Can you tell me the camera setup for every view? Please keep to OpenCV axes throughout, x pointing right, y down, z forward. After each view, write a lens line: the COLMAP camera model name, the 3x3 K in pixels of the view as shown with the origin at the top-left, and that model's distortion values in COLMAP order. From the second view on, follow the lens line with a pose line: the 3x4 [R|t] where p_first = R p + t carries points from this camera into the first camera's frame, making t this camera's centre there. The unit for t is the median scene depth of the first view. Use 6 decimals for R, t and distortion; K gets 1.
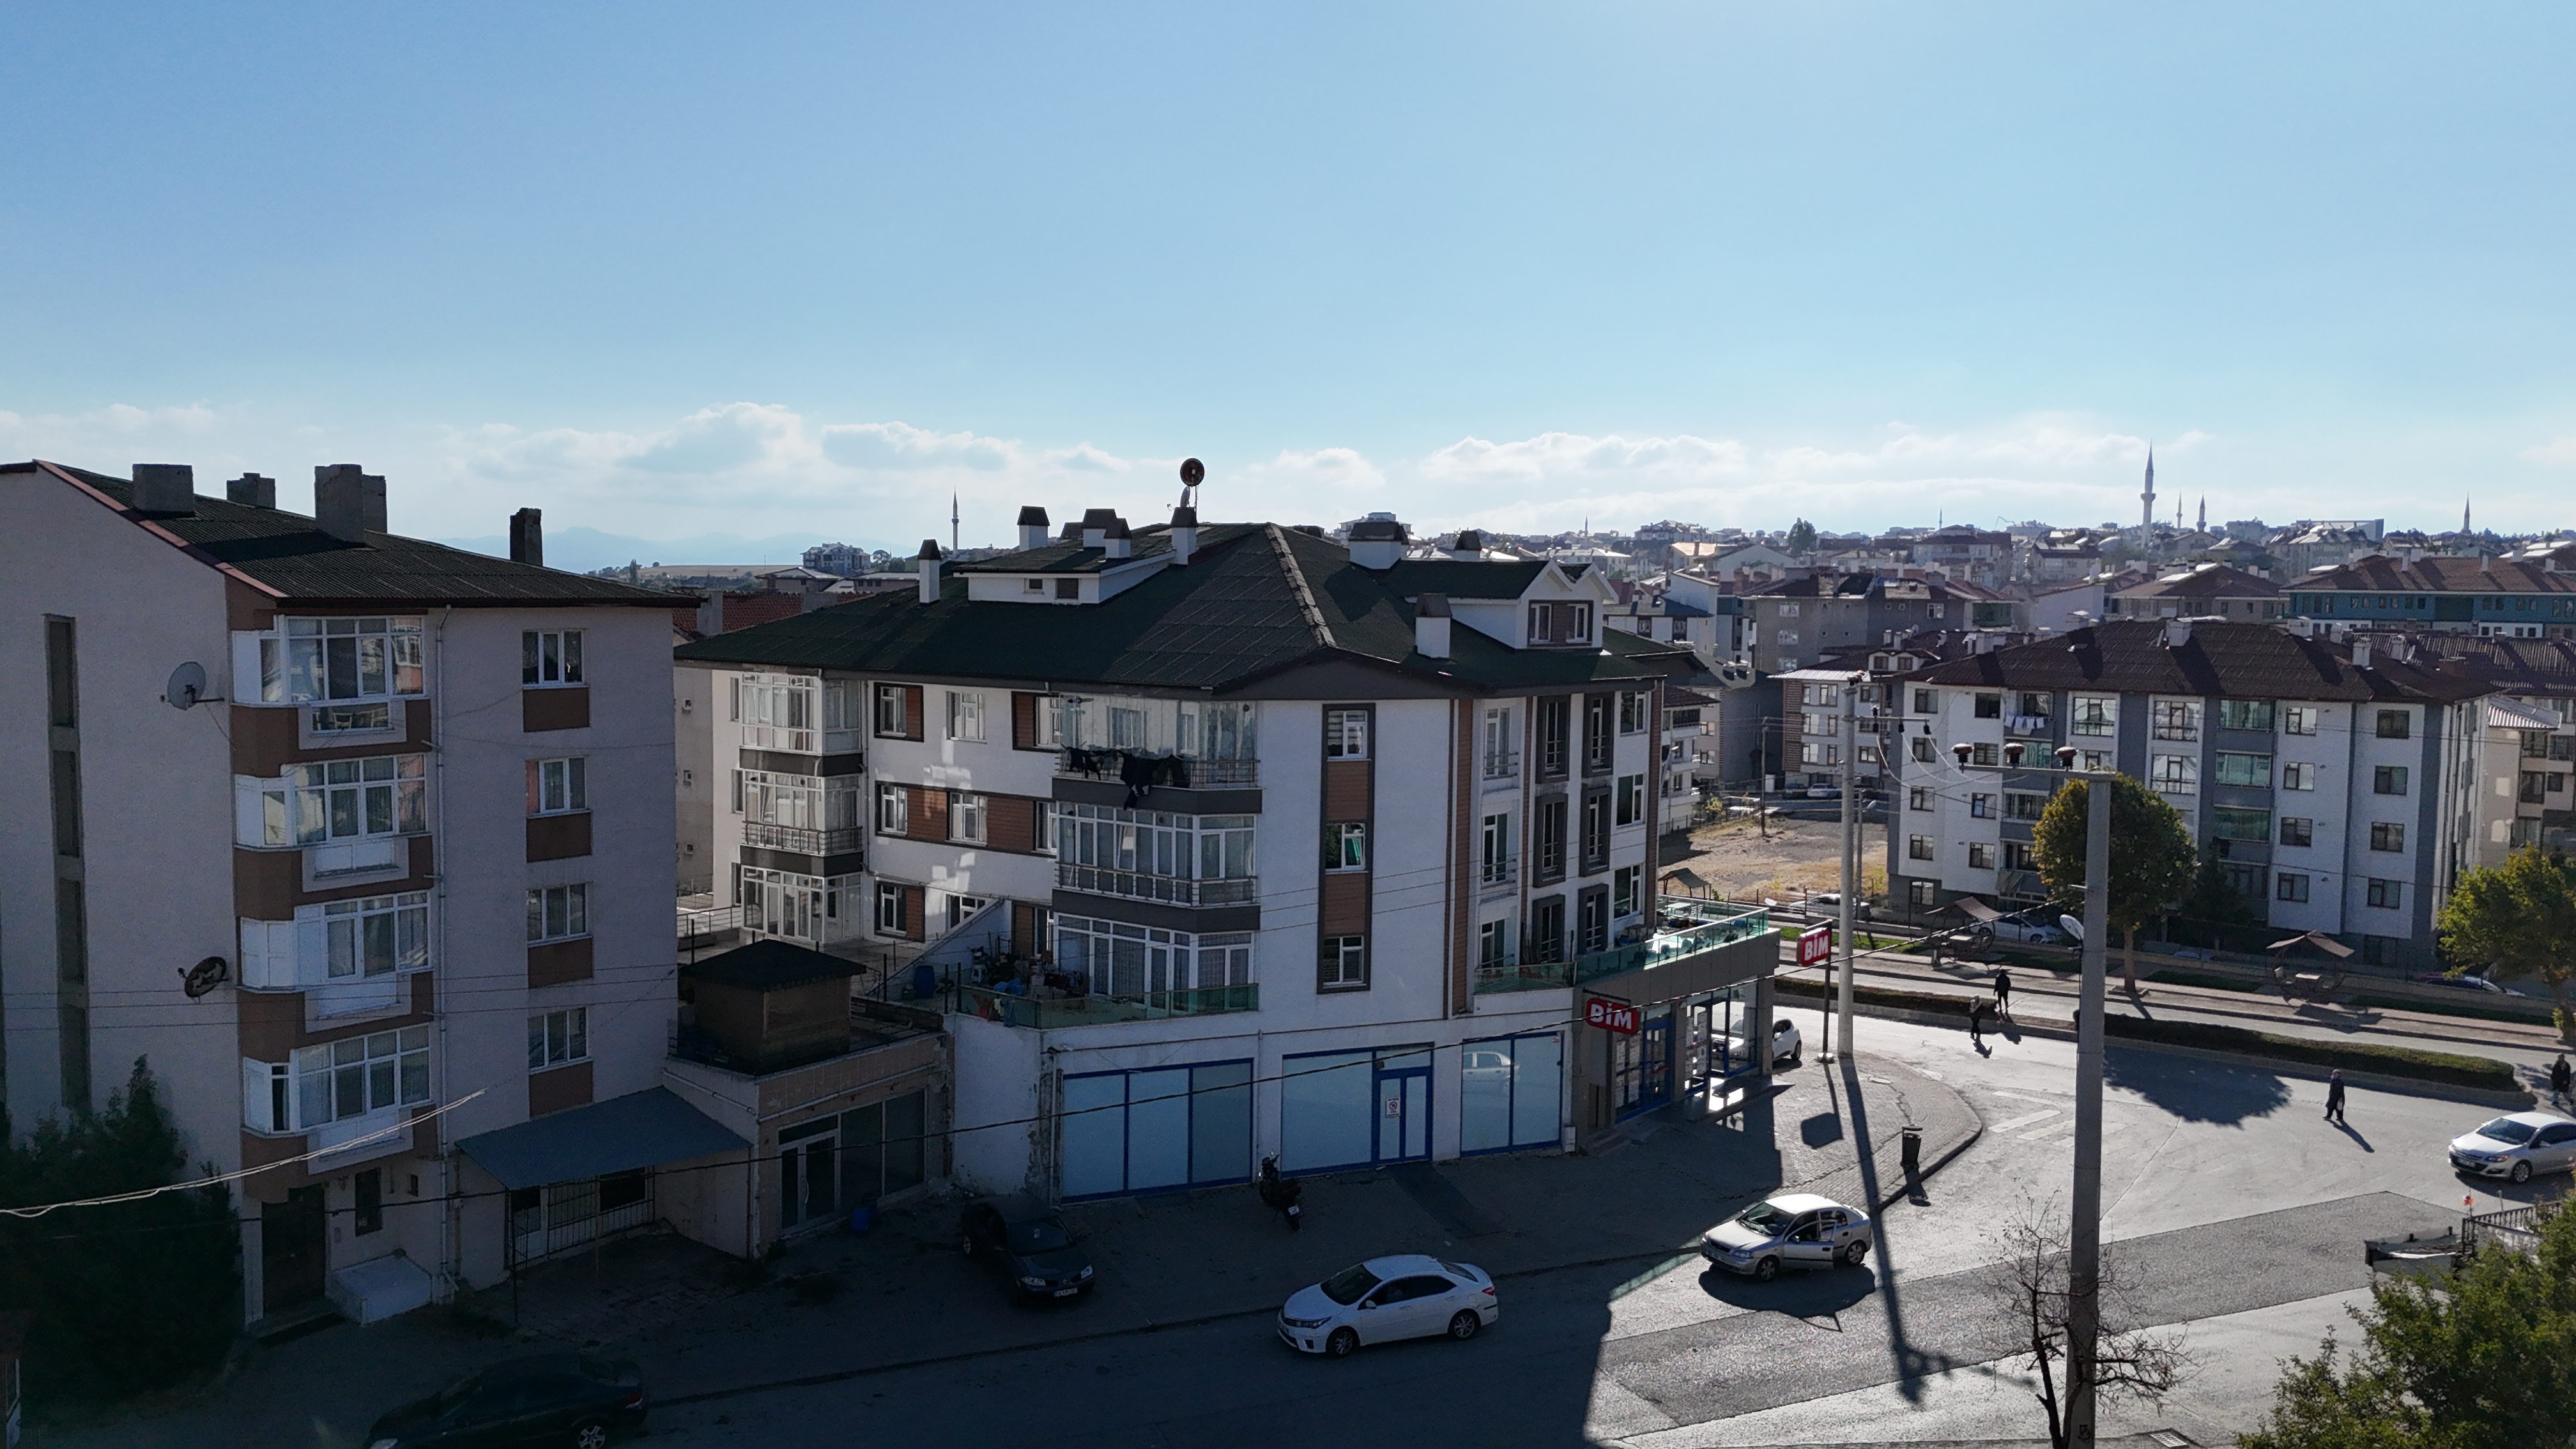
lens RADIAL K [[1890.7, 0, 1294.7], [0, 1890.7, 719.8], [0, 0, 1]] dist [0.076426, -0.069804]
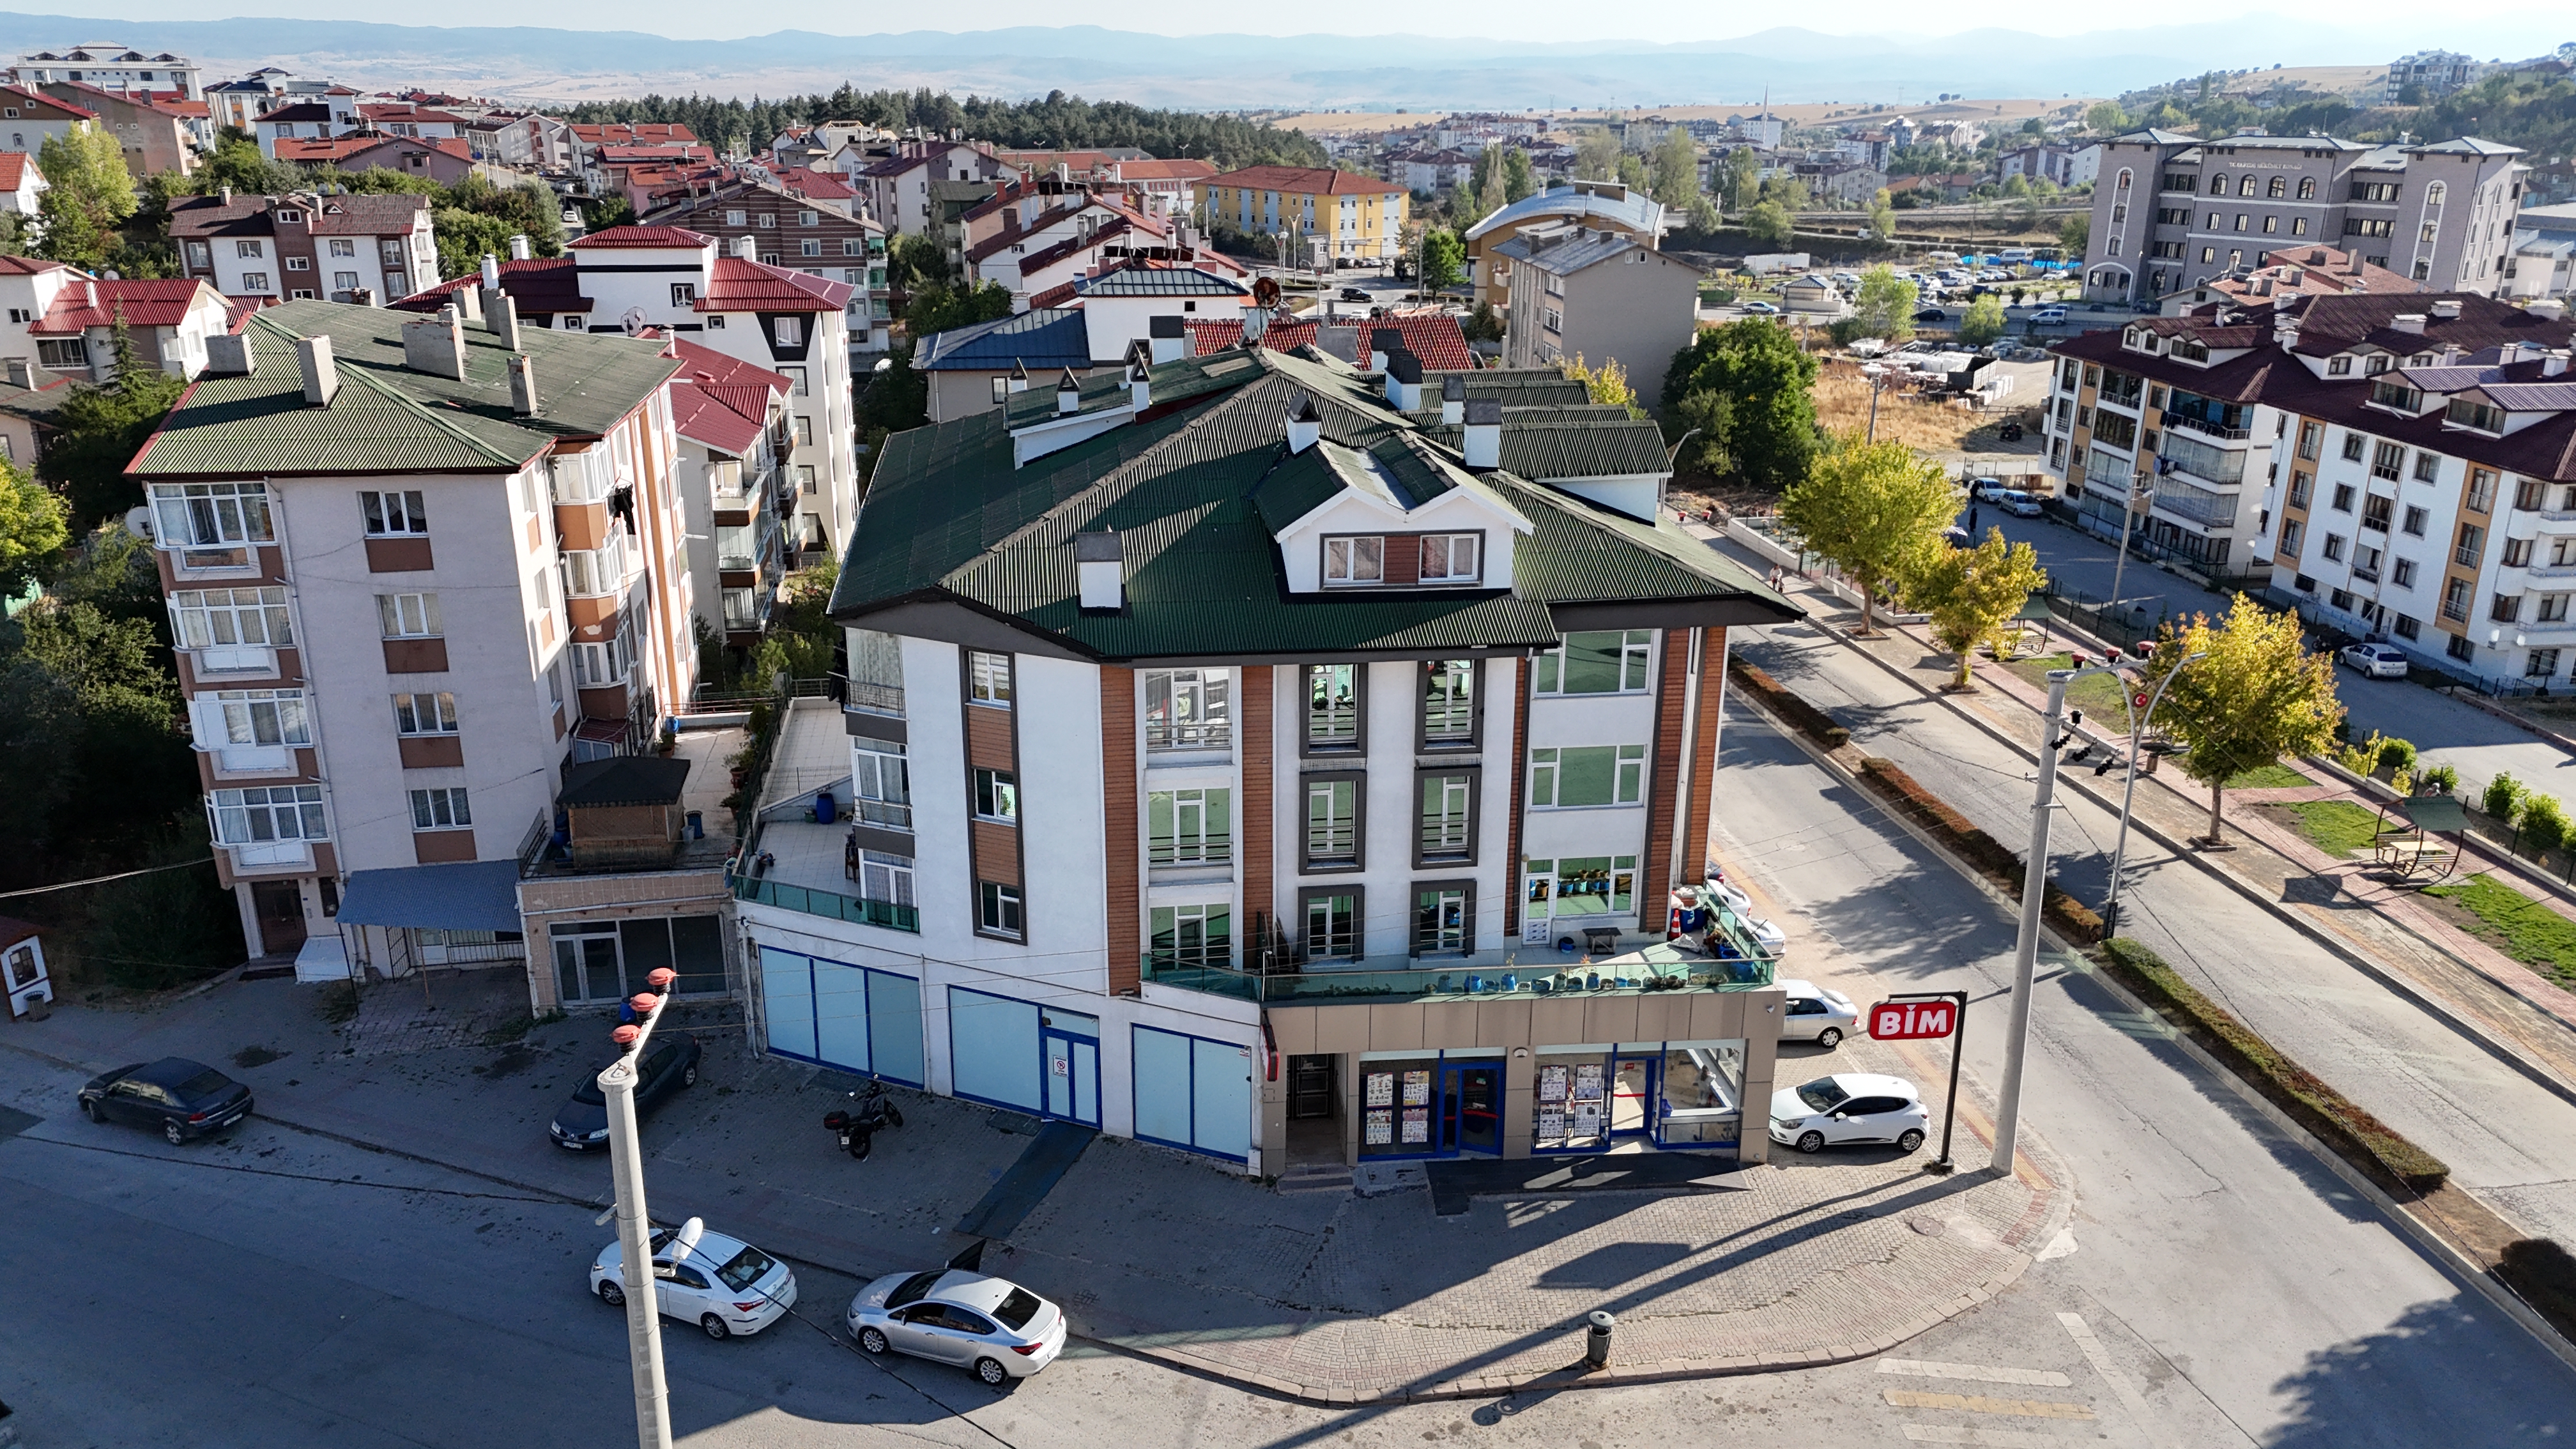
lens RADIAL K [[1890.7, 0, 1294.7], [0, 1890.7, 719.8], [0, 0, 1]] dist [0.076426, -0.069804]
pose [[0.698655, 0.221809, -0.680207, 0.703865], [-0.045945, 0.962676, 0.266729, -0.208049], [0.713982, -0.155099, 0.682769, 0.448232]]
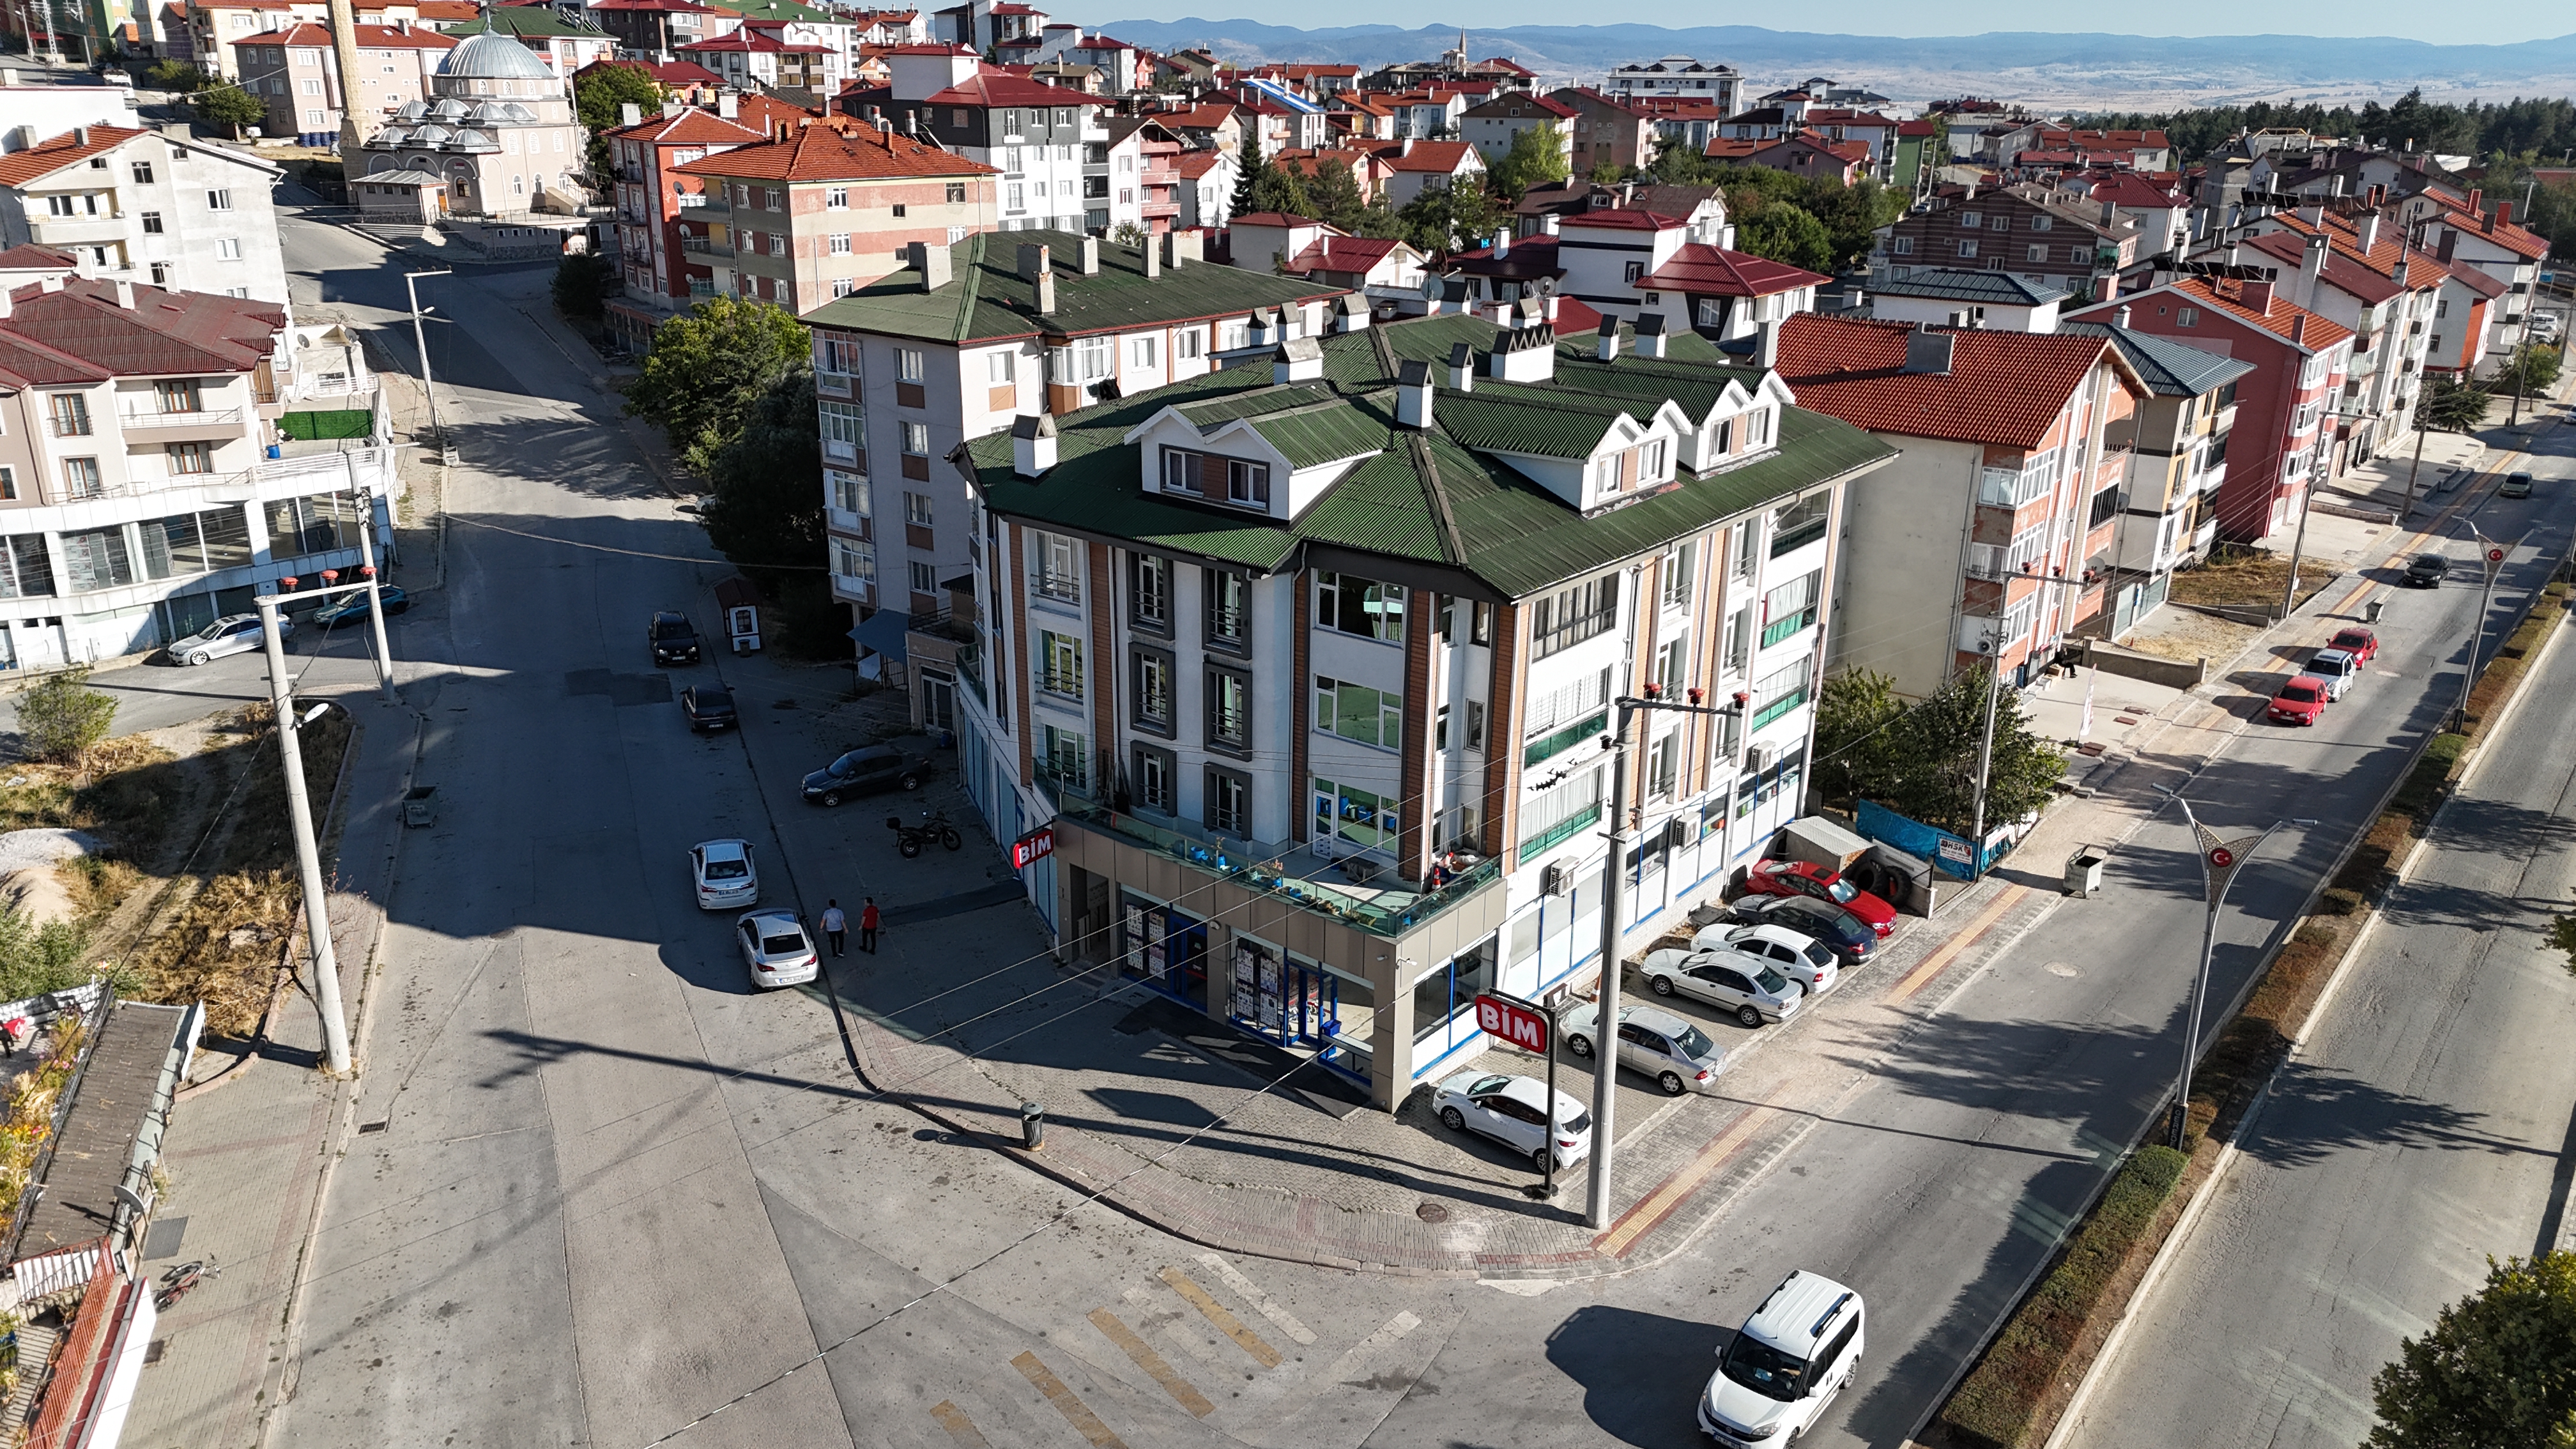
lens RADIAL K [[1890.7, 0, 1294.7], [0, 1890.7, 719.8], [0, 0, 1]] dist [0.076426, -0.069804]
pose [[-0.033054, 0.311654, -0.949621, 1.112346], [-0.081275, 0.946155, 0.313345, -0.245255], [0.996144, 0.087537, -0.005945, 1.125459]]
